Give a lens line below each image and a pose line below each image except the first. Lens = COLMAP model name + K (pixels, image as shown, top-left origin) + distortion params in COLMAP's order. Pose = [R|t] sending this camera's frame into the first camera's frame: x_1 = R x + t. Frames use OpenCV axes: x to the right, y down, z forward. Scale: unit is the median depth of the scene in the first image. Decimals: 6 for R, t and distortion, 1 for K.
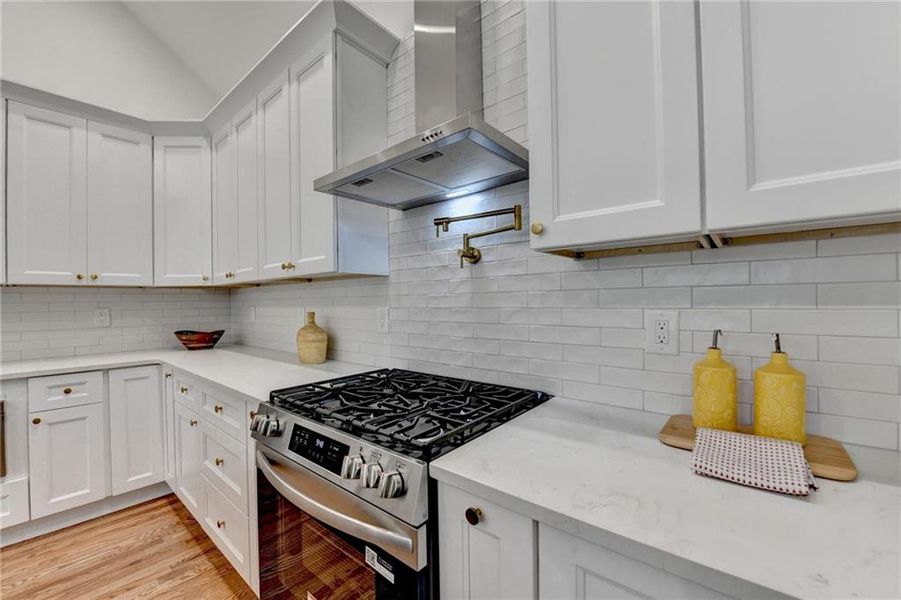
lens RADIAL K [[368.6, 0, 446.3], [0, 368.6, 299.8], [0, 0, 1]] dist [-0.015507, -0.001149]
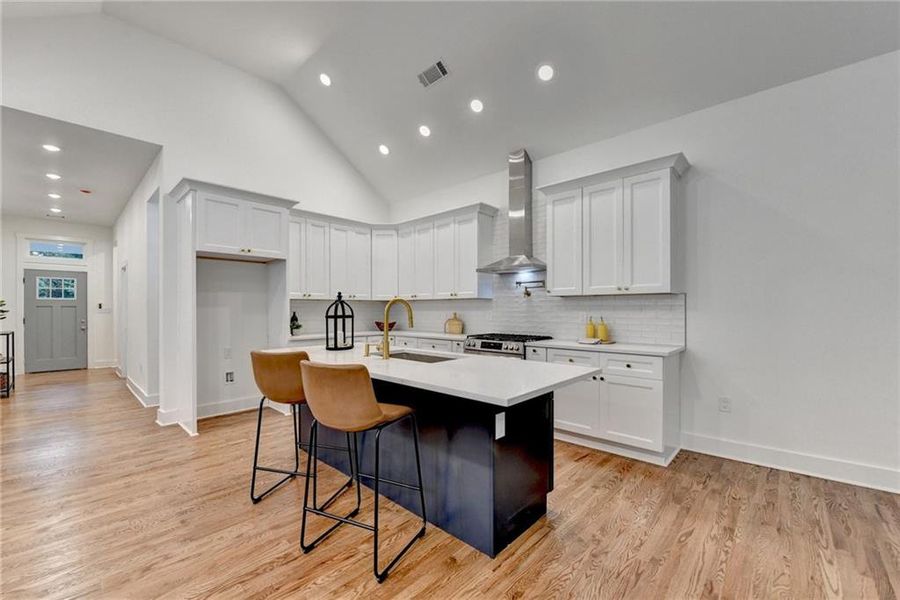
lens RADIAL K [[368.2, 0, 446.5], [0, 368.2, 309.0], [0, 0, 1]] dist [-0.015507, -0.001149]
pose [[0.998484, 0.012132, -0.053688, -0.307518], [-0.011965, 0.999923, 0.003431, 0.001283], [0.053725, -0.002783, 0.998552, -1.452901]]
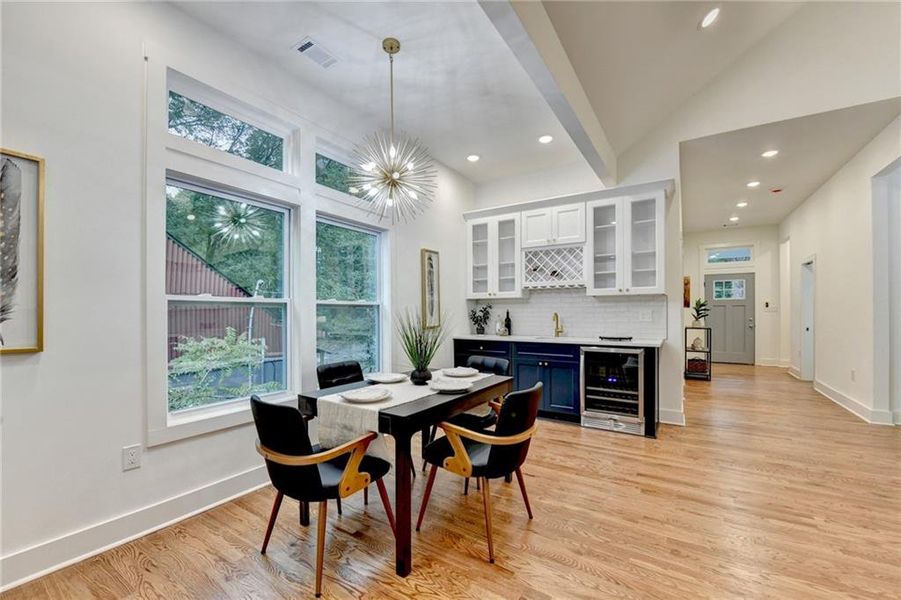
lens RADIAL K [[368.6, 0, 447.2], [0, 368.6, 311.8], [0, 0, 1]] dist [-0.015507, -0.001149]
pose [[0.121447, 0.013441, -0.992507, -0.714572], [0.007798, 0.999865, 0.014495, 0.019345], [0.992567, -0.009500, 0.121326, -1.703099]]
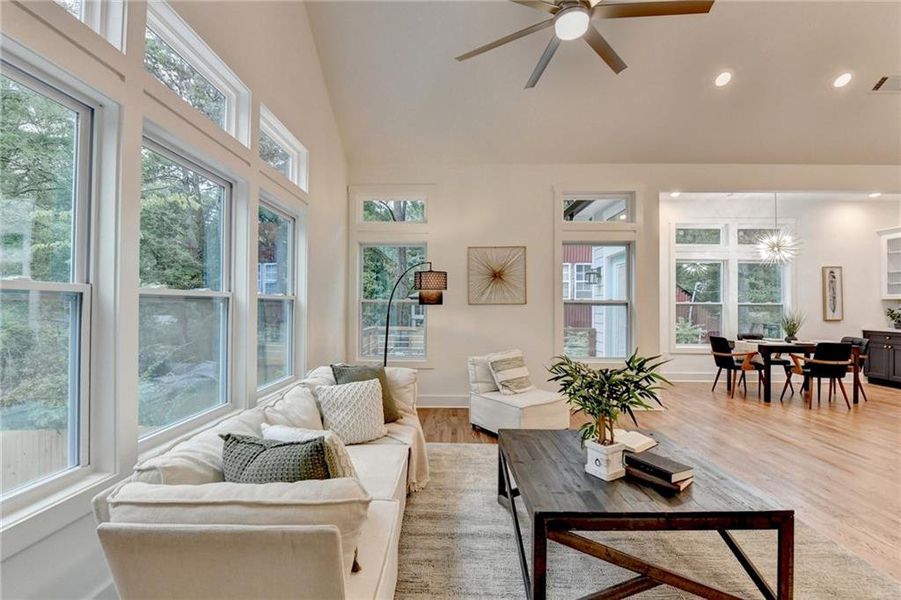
lens RADIAL K [[393.8, 0, 441.0], [0, 393.8, 301.9], [0, 0, 1]] dist [-0.015407, -0.001809]
pose [[-0.787442, 0.005063, -0.616367, 1.664422], [0.008878, 0.999956, -0.003129, -0.030419], [0.616324, -0.007936, -0.787452, -1.021865]]
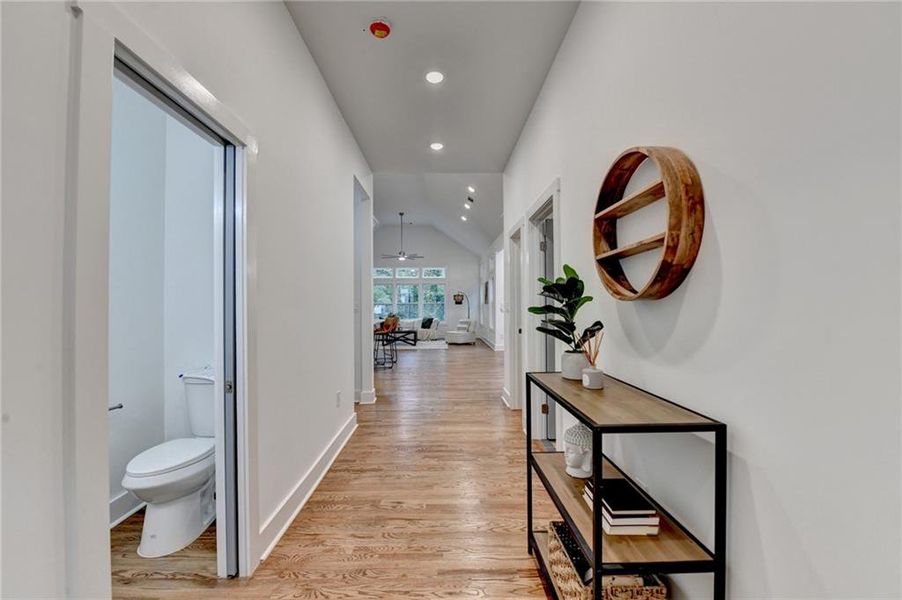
lens RADIAL K [[369.0, 0, 443.5], [0, 369.0, 296.6], [0, 0, 1]] dist [-0.015507, -0.001149]
pose [[-0.649746, 0.036710, 0.759265, -4.078642], [0.014393, 0.999248, -0.035996, 0.063483], [-0.760015, -0.012460, -0.649786, 1.645285]]
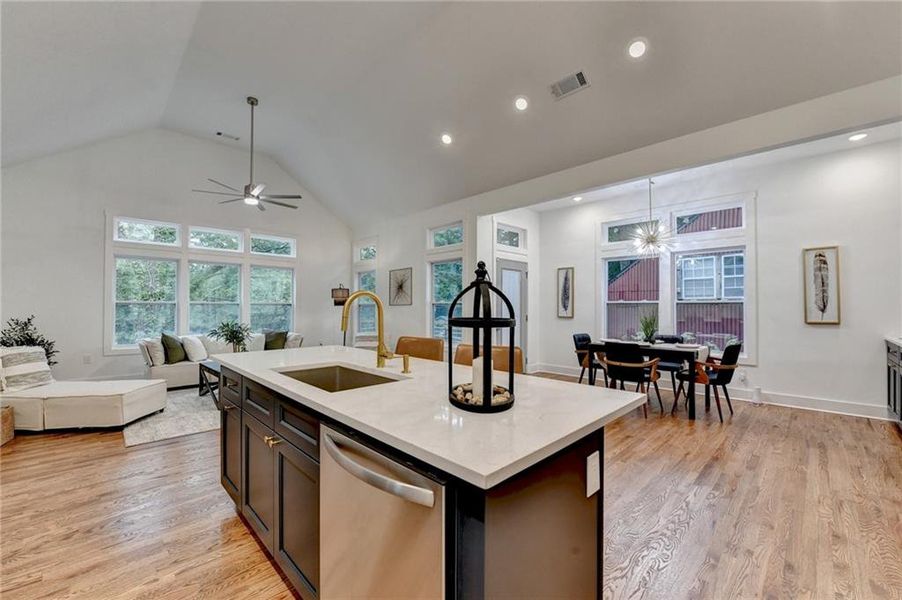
lens RADIAL K [[369.0, 0, 441.0], [0, 369.0, 301.8], [0, 0, 1]] dist [-0.015507, -0.001149]
pose [[-0.993955, 0.017202, 0.108429, -0.850243], [0.015096, 0.999682, -0.020217, 0.023417], [-0.108742, -0.018458, -0.993899, 0.779846]]
